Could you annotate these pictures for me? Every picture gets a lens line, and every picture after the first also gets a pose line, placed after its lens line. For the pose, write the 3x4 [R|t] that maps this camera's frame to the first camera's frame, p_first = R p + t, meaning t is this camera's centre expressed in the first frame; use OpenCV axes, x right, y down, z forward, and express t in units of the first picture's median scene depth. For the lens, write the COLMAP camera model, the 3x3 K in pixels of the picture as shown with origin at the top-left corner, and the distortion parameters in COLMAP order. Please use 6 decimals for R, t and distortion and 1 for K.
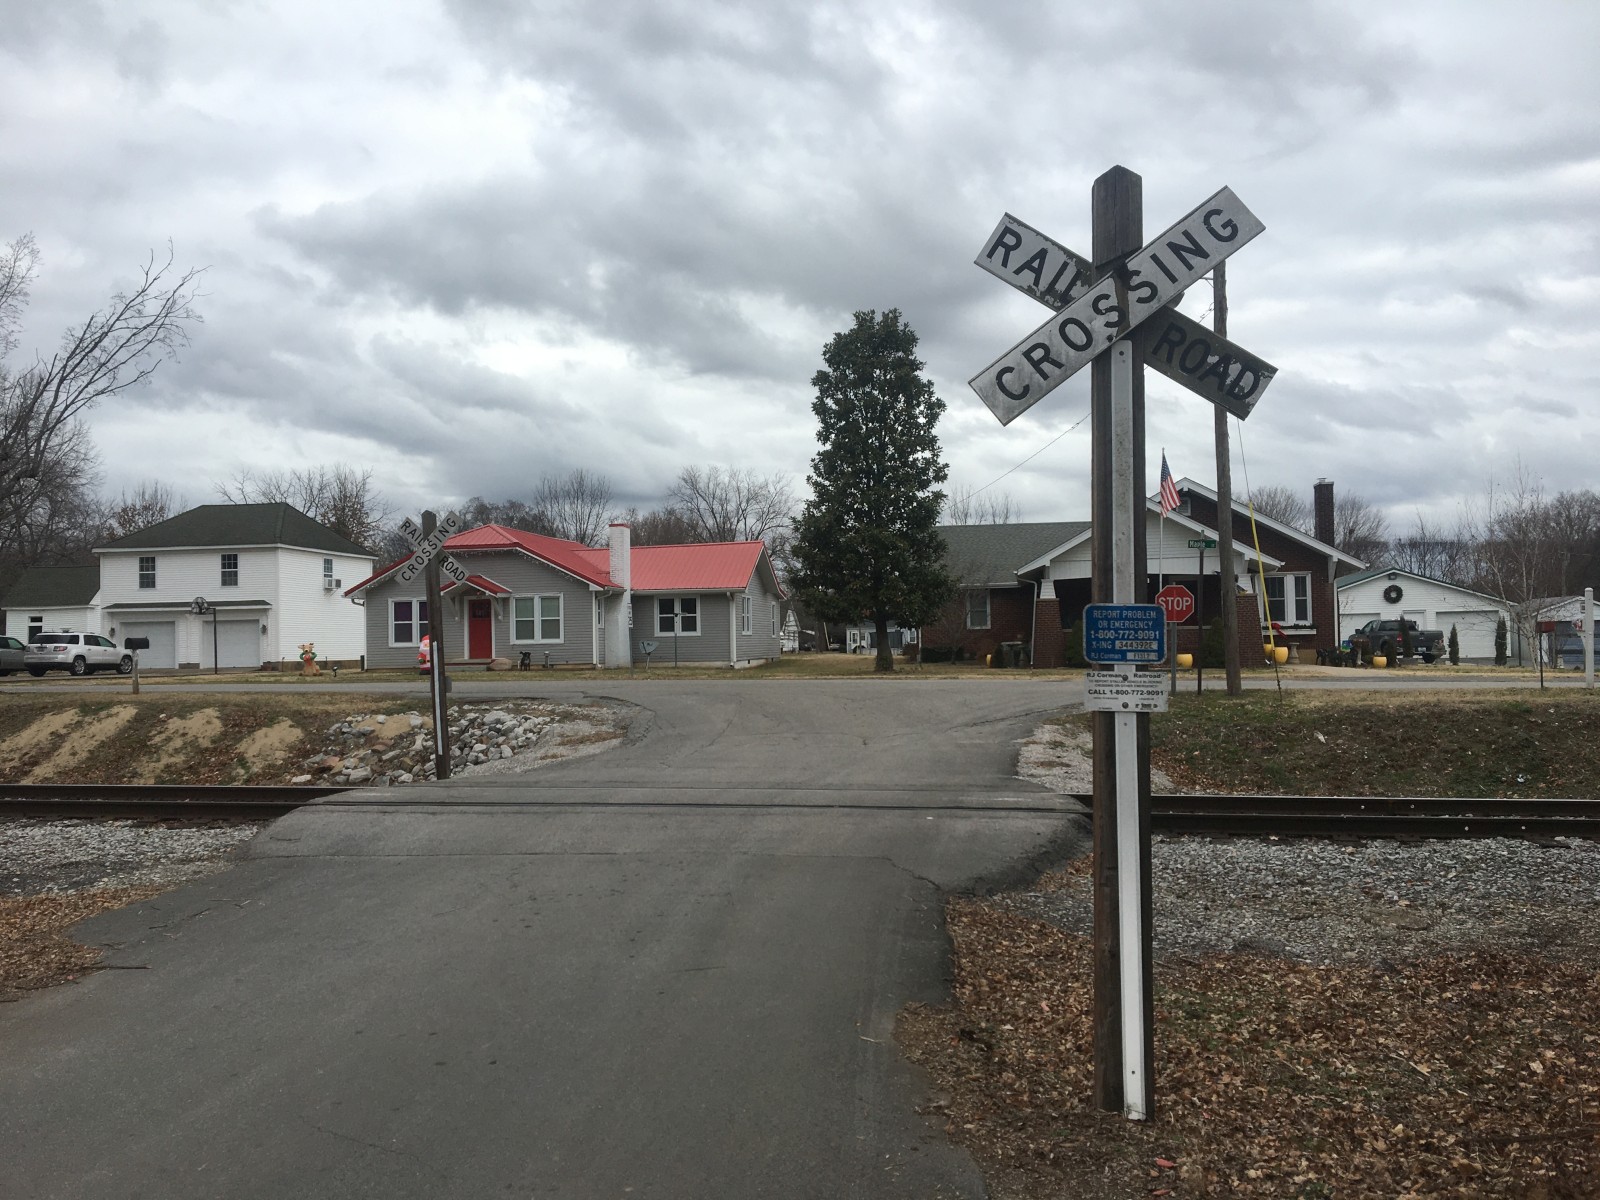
lens RADIAL K [[1330.7, 0, 793.2], [0, 1330.7, 627.1], [0, 0, 1]] dist [0.109284, -0.201157]
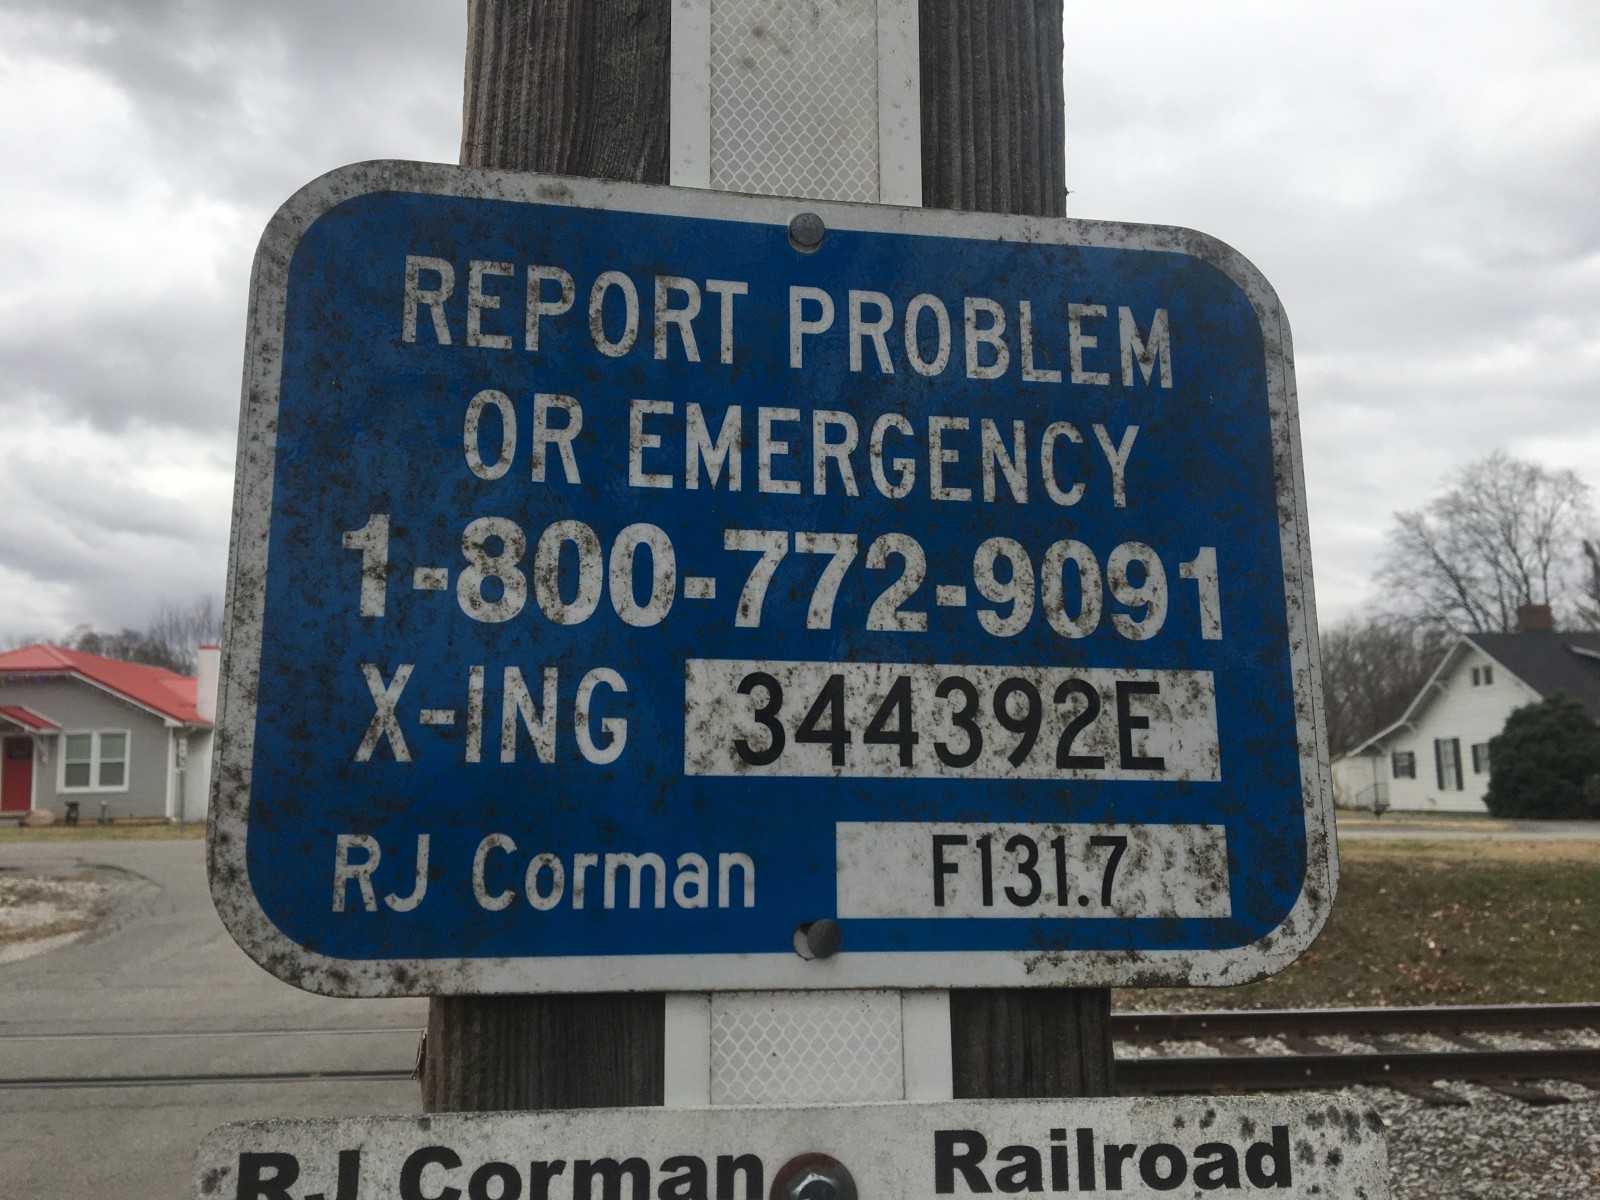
lens RADIAL K [[1370.1, 0, 764.1], [0, 1370.1, 607.2], [0, 0, 1]] dist [0.086738, -0.154800]
pose [[0.976843, 0.026142, 0.212354, 0.147524], [-0.000547, 0.992809, -0.119707, 0.010469], [-0.213956, 0.116819, 0.969833, 0.596455]]
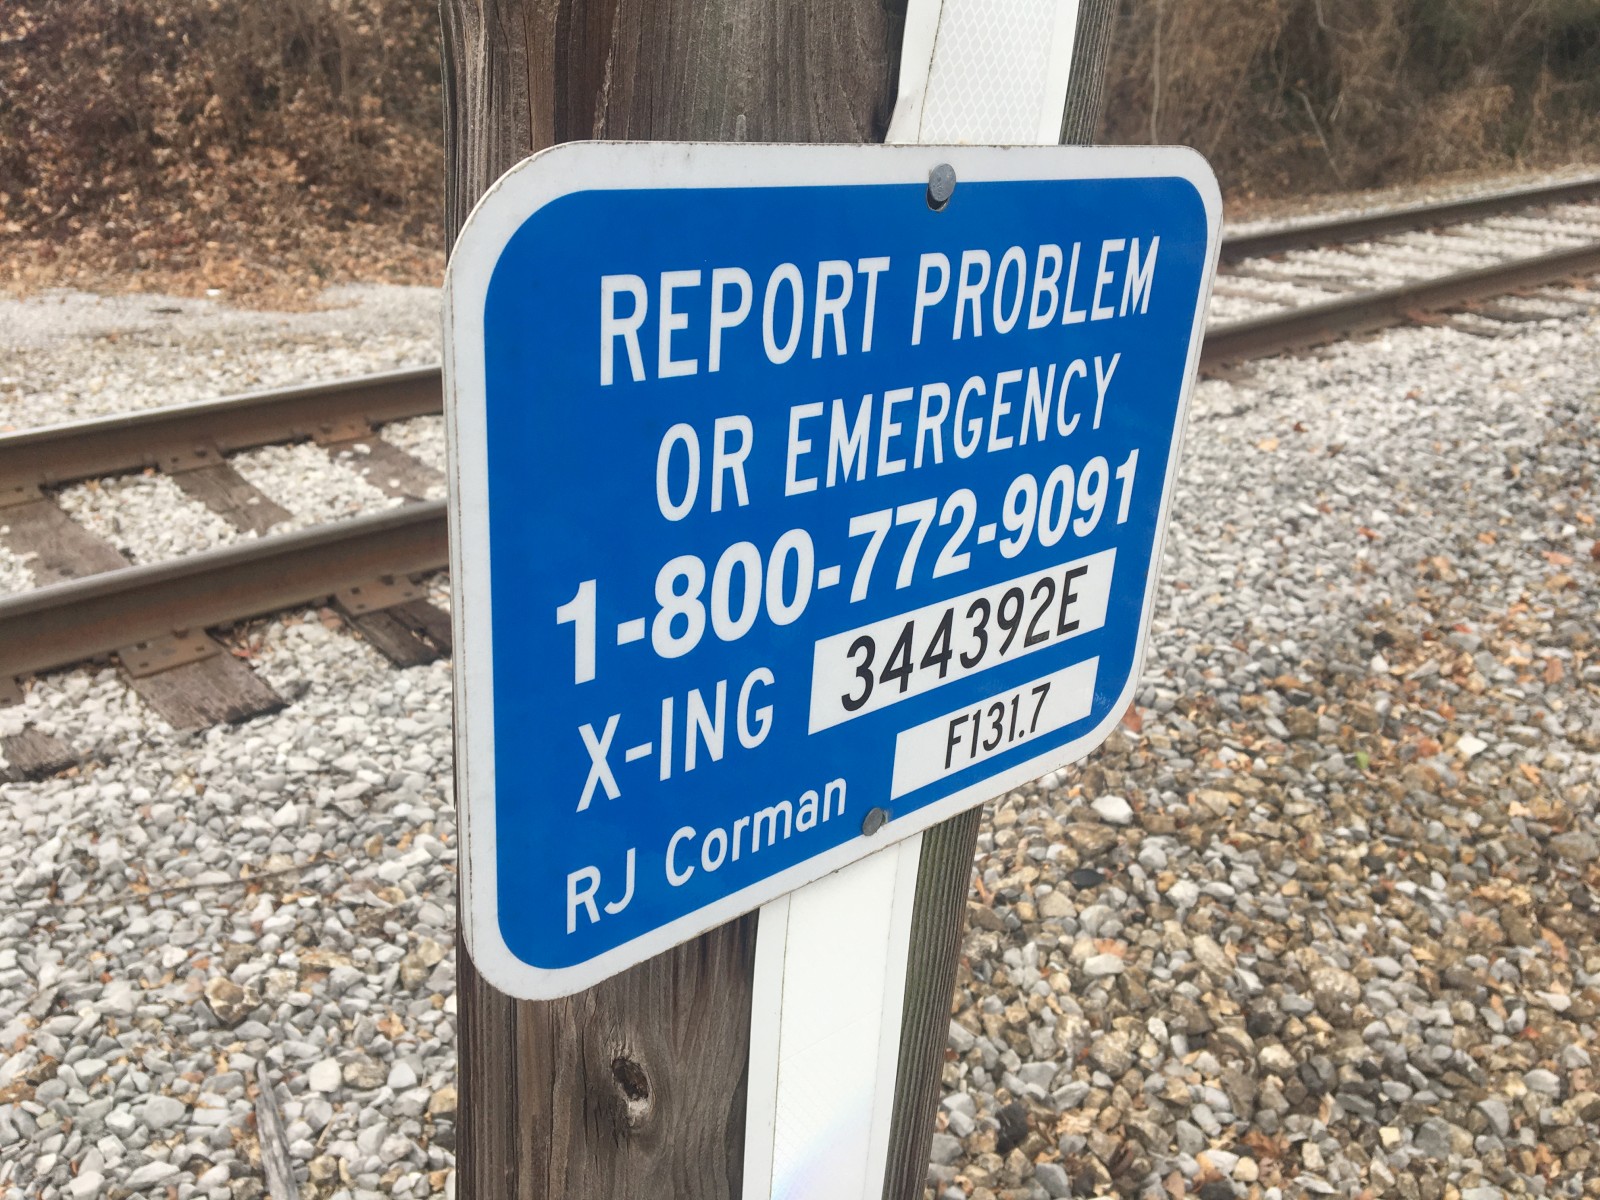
lens RADIAL K [[1330.7, 0, 793.2], [0, 1330.7, 627.1], [0, 0, 1]] dist [0.109284, -0.201157]
pose [[0.709857, -0.248671, 0.658988, 0.120616], [-0.112926, 0.883319, 0.454966, -0.017428], [-0.695234, -0.397378, 0.598950, 0.614016]]
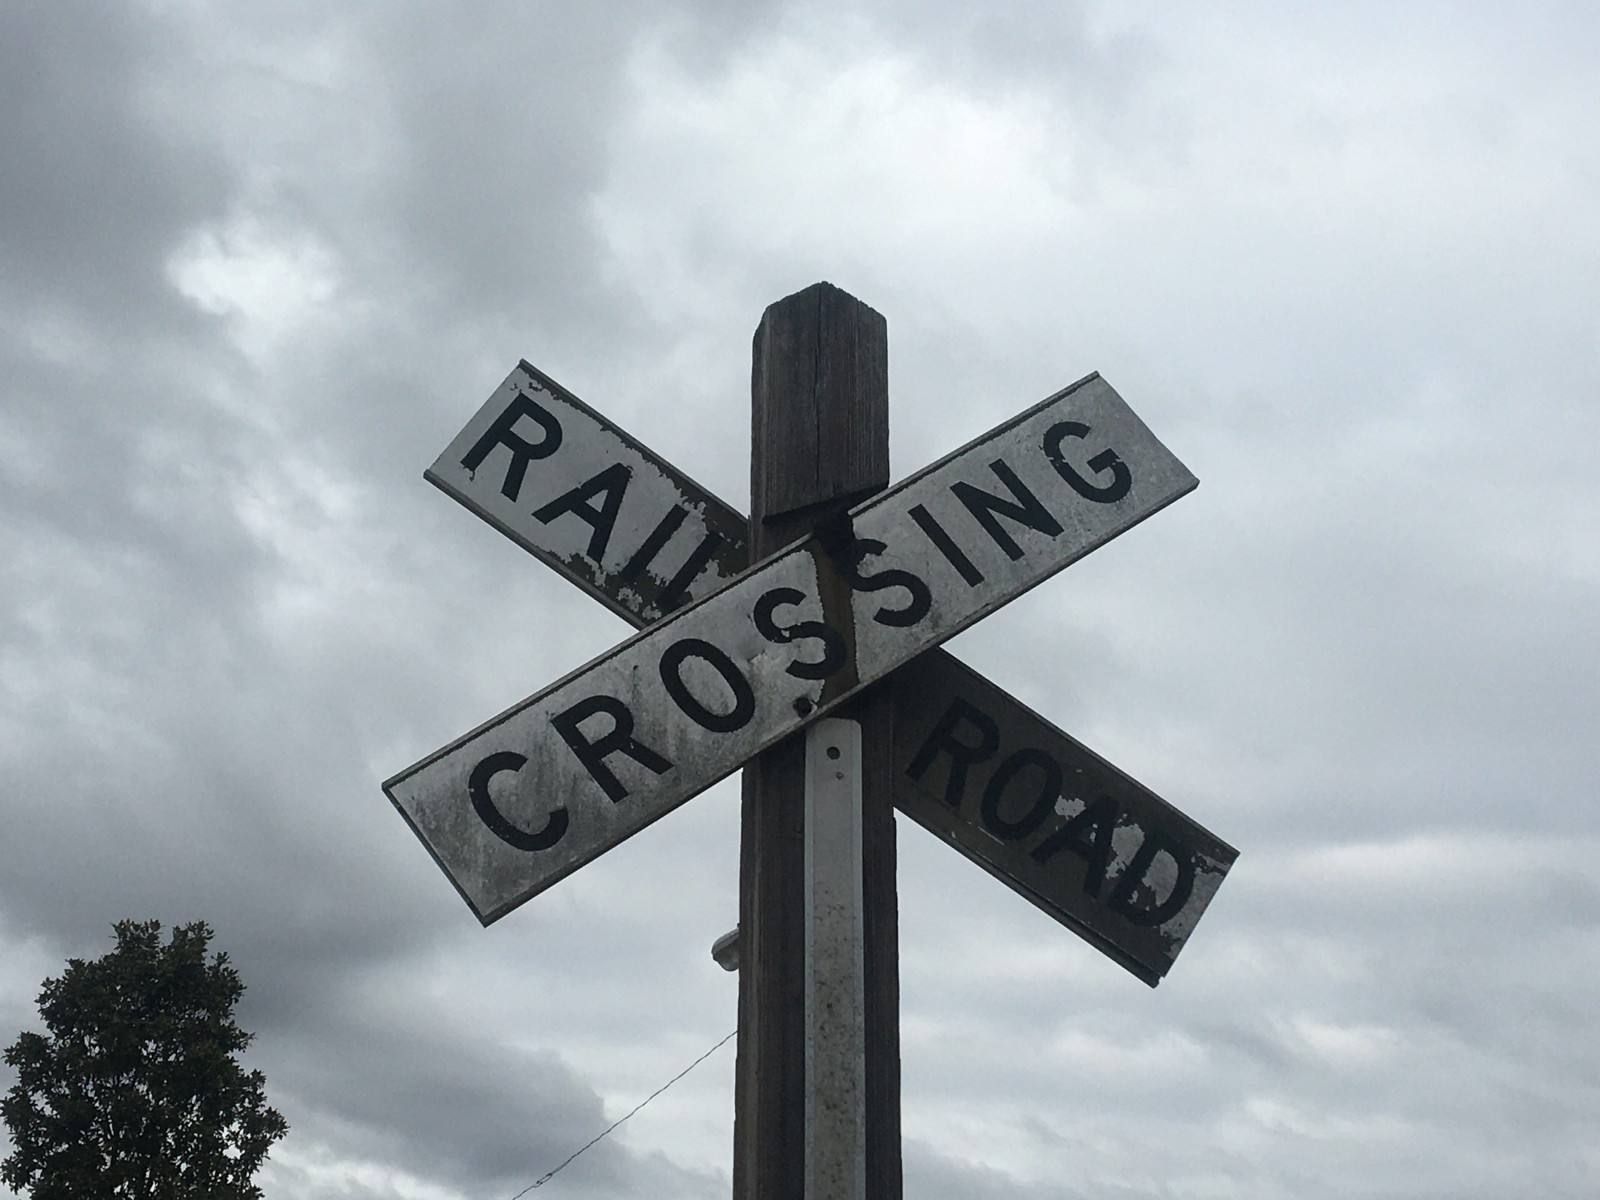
lens RADIAL K [[2551.8, 0, 780.0], [0, 2551.8, 603.1], [0, 0, 1]] dist [0.036899, 0.068788]
pose [[0.952629, 0.135673, 0.272198, 0.031835], [-0.025723, 0.927722, -0.372385, 0.002856], [-0.303047, 0.347743, 0.887264, 0.270029]]
